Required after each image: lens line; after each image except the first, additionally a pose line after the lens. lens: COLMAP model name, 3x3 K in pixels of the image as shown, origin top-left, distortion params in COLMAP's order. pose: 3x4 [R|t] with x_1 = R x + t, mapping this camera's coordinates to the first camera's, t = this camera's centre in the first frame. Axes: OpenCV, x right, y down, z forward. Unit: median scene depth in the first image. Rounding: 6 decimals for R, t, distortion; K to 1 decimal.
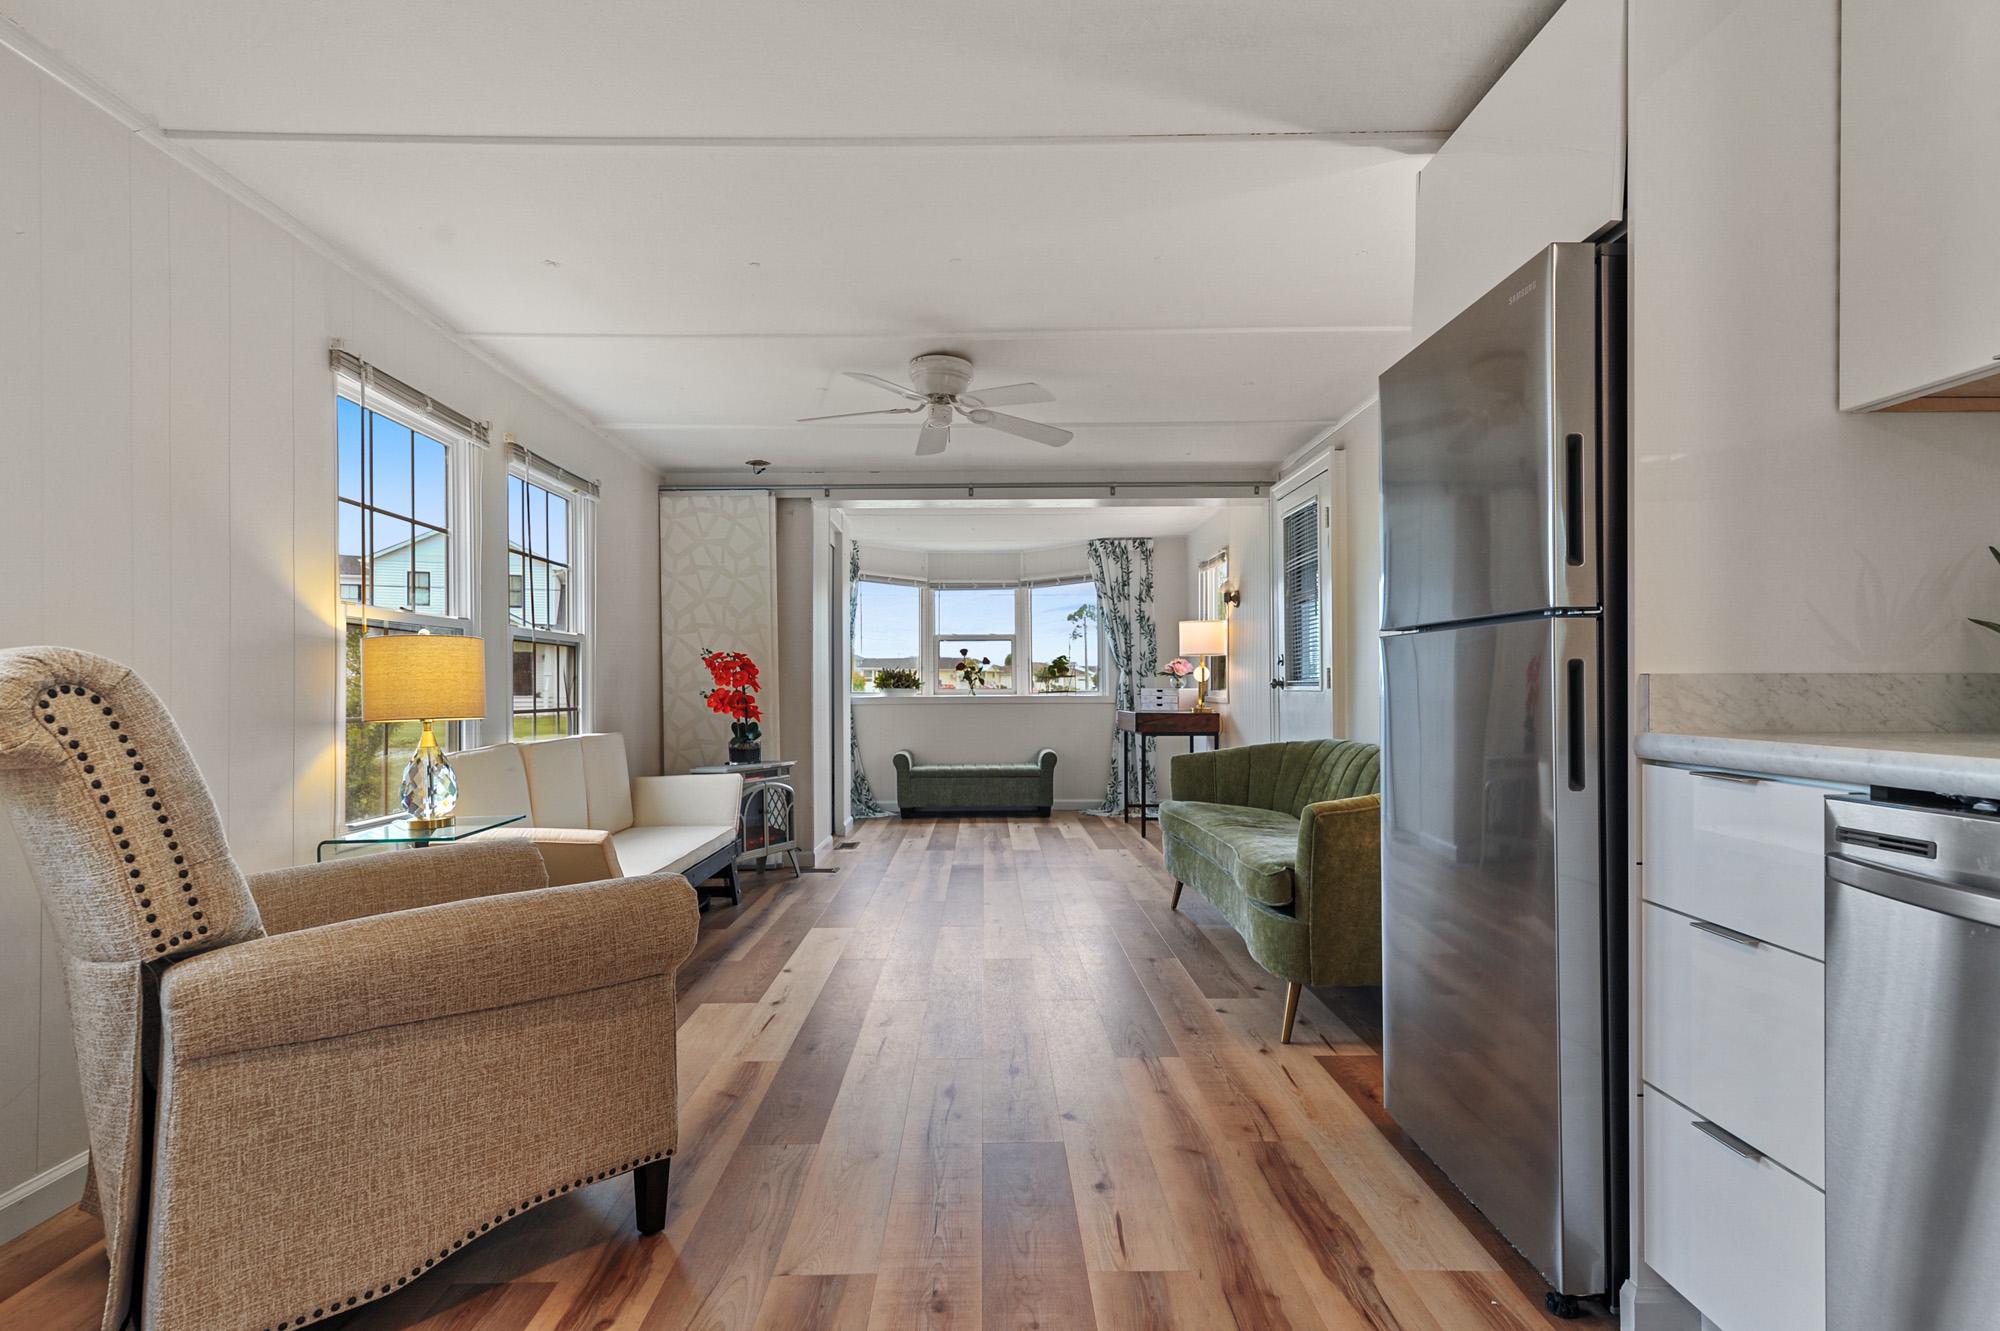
lens RADIAL K [[1022.0, 0, 997.3], [0, 1022.0, 674.6], [0, 0, 1]] dist [0.012233, -0.003118]
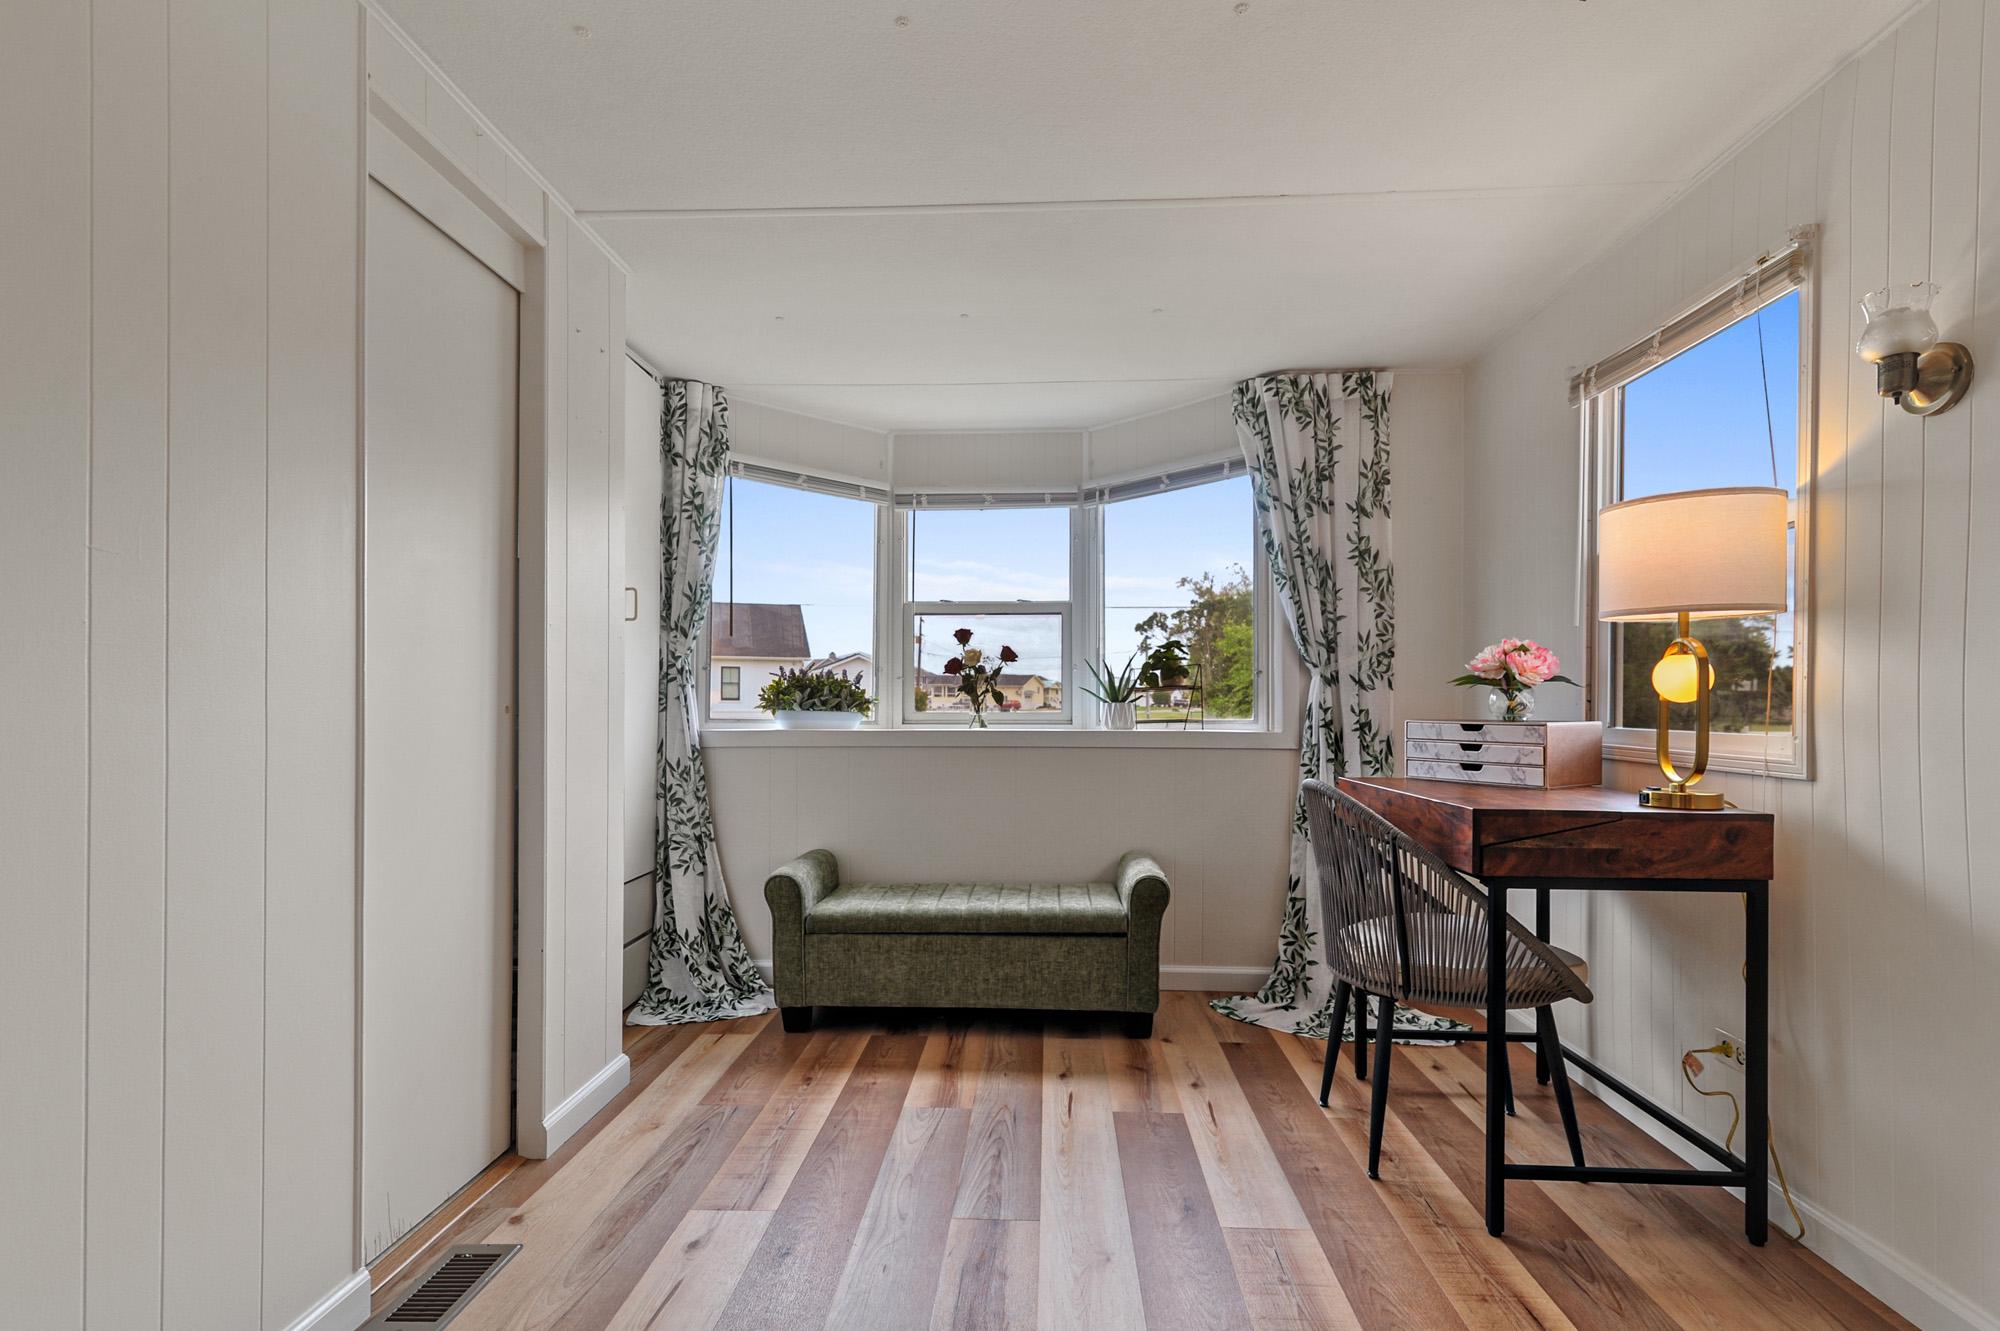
lens RADIAL K [[929.0, 0, 1002.8], [0, 929.0, 708.9], [0, 0, 1]] dist [0.013771, -0.003176]
pose [[0.997910, 0.007837, -0.064141, 0.018327], [-0.006585, 0.999784, 0.019704, 0.004534], [0.064281, -0.019240, 0.997746, 0.728138]]
